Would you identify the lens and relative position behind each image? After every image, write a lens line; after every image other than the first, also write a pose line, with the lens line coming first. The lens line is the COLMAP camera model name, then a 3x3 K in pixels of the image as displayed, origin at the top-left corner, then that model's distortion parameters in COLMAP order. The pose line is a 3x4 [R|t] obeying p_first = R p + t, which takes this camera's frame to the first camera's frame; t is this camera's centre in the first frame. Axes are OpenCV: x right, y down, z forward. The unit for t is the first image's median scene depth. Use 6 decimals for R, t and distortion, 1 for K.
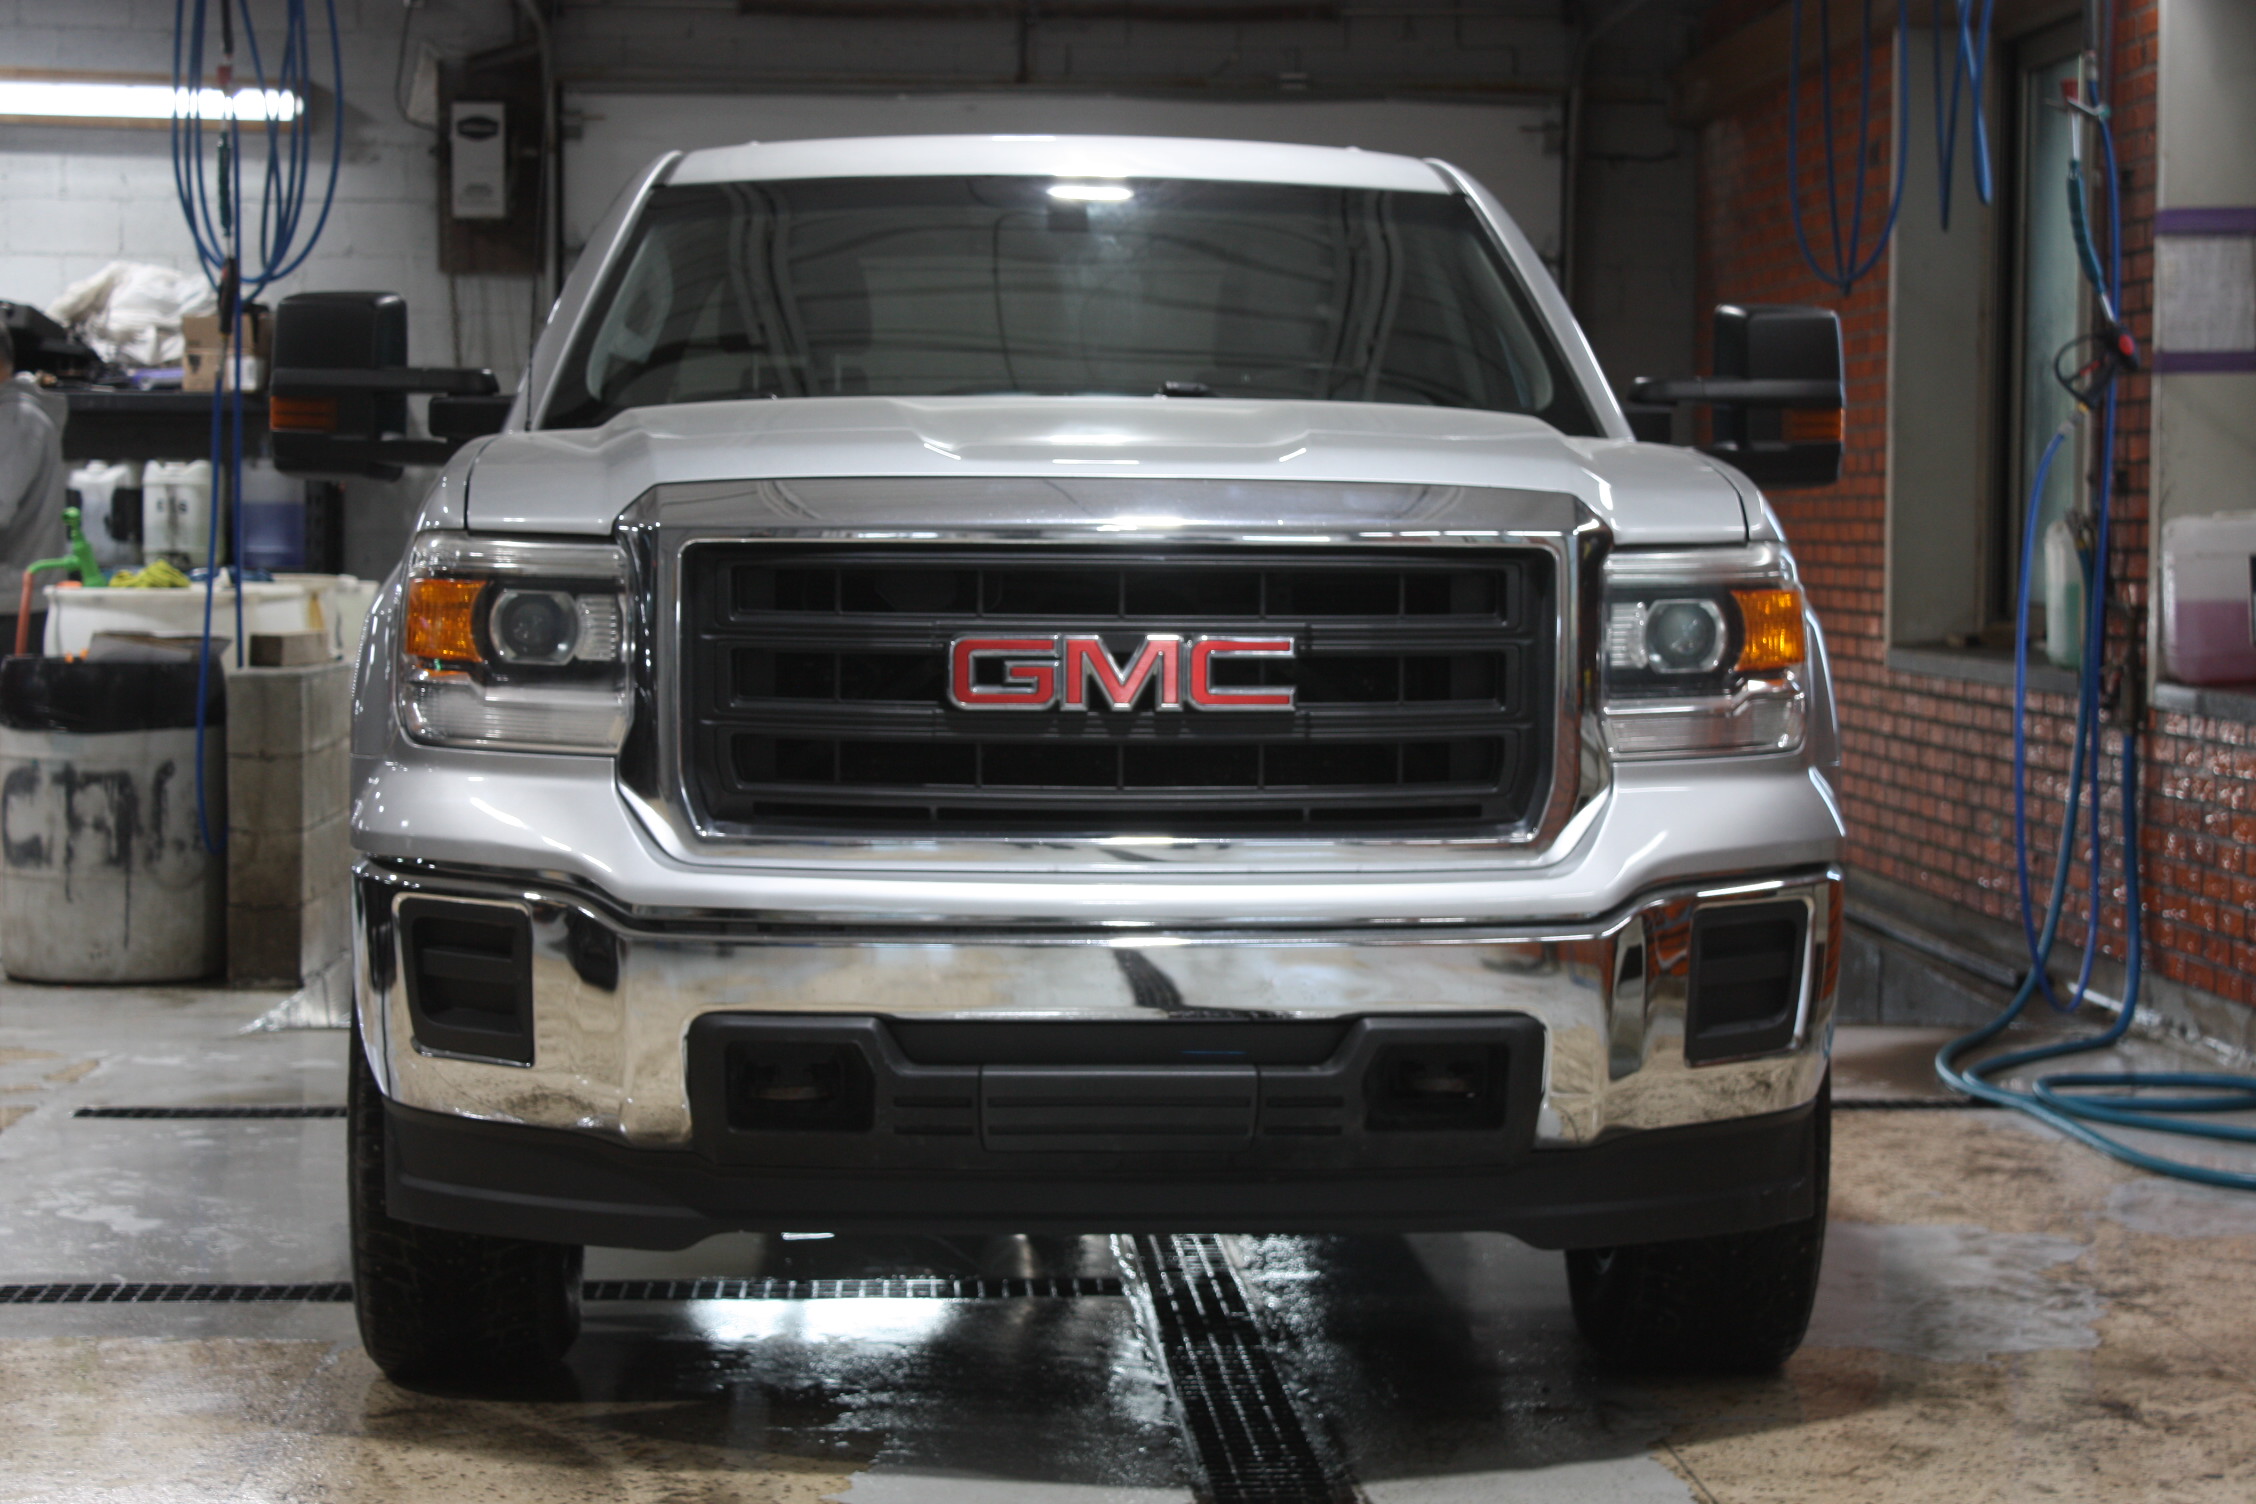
lens RADIAL K [[4716.6, 0, 1127.9], [0, 4716.6, 745.3], [0, 0, 1]] dist [0.071160, 0.000000]
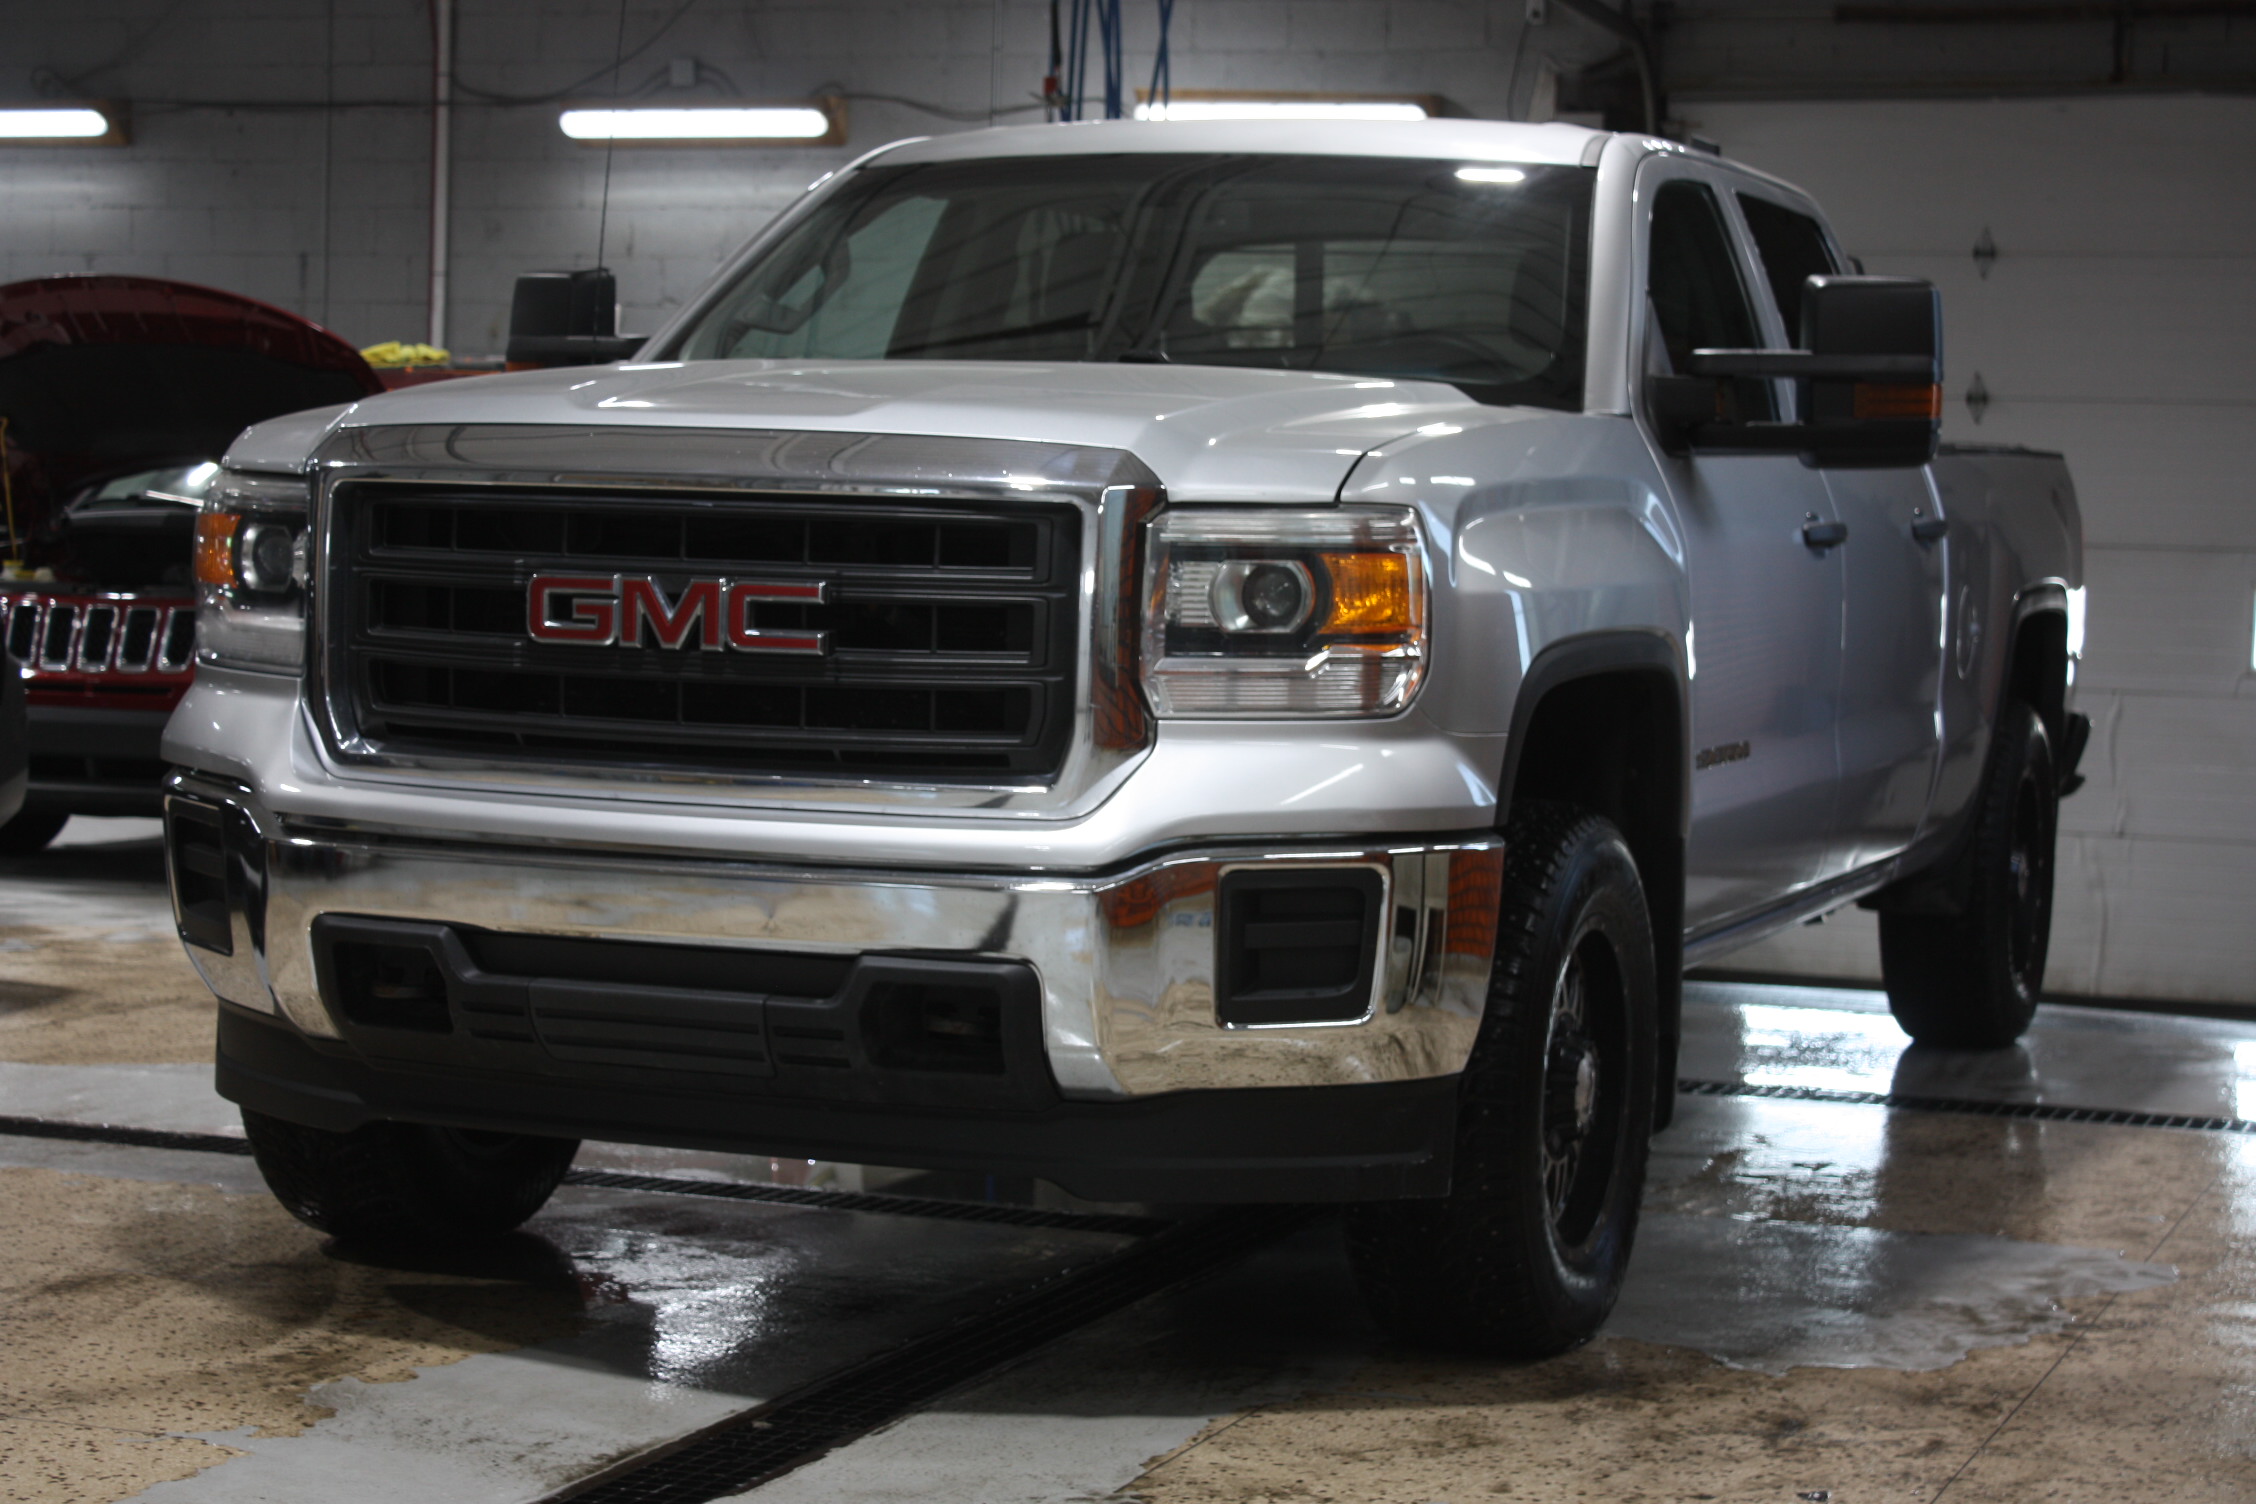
lens RADIAL K [[4435.1, 0, 1127.7], [0, 4435.1, 759.8], [0, 0, 1]] dist [0.033479, 0.000000]
pose [[0.908624, 0.043656, -0.415327, 0.494646], [-0.041999, 0.999031, 0.013126, 0.000134], [0.415498, 0.005516, 0.909577, 0.143668]]
